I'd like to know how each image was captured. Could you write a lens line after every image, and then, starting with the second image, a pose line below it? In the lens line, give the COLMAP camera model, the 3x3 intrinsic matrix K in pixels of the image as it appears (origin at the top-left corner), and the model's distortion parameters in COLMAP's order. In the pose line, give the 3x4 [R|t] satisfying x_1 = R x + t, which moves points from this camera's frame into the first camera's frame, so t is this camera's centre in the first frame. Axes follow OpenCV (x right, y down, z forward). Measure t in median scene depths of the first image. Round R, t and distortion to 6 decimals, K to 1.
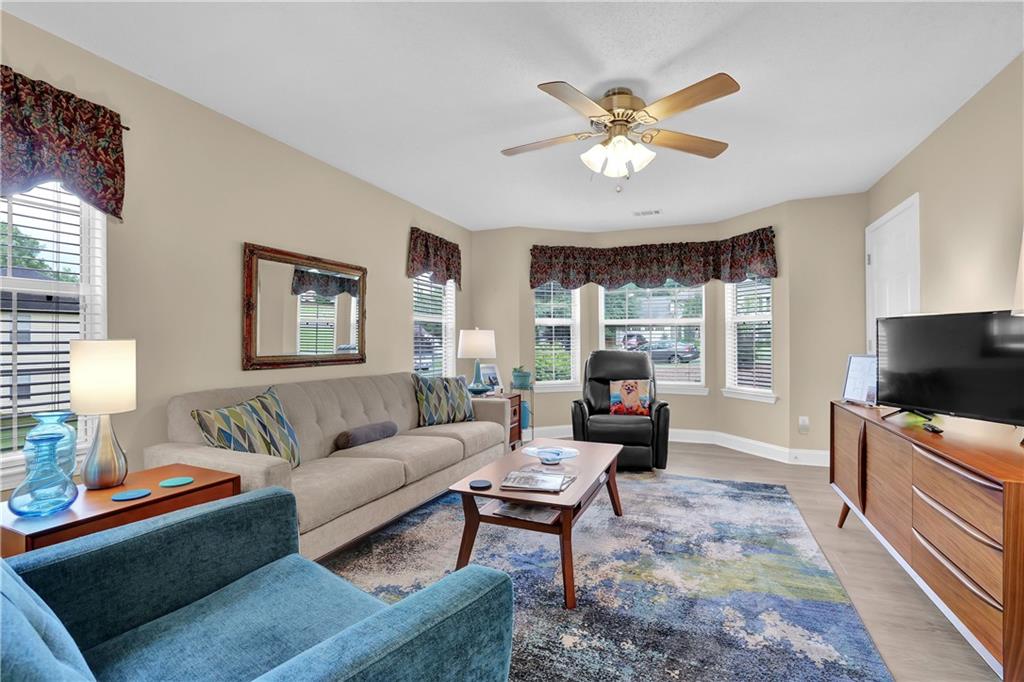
lens RADIAL K [[447.0, 0, 509.2], [0, 447.0, 342.5], [0, 0, 1]] dist [-0.025316, 0.003607]
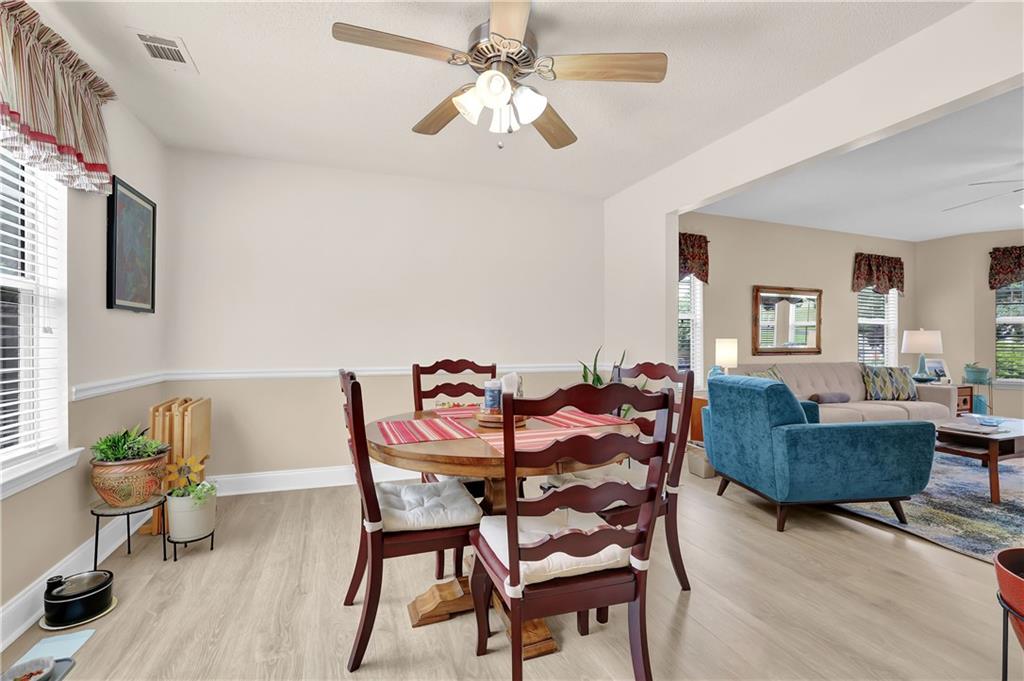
lens RADIAL K [[463.3, 0, 520.2], [0, 463.3, 341.2], [0, 0, 1]] dist [-0.001045, 0.002817]
pose [[0.707335, 0.004067, -0.706867, 0.049606], [-0.002858, 0.999992, 0.002894, 0.001214], [0.706873, -0.000027, 0.707341, -0.694755]]
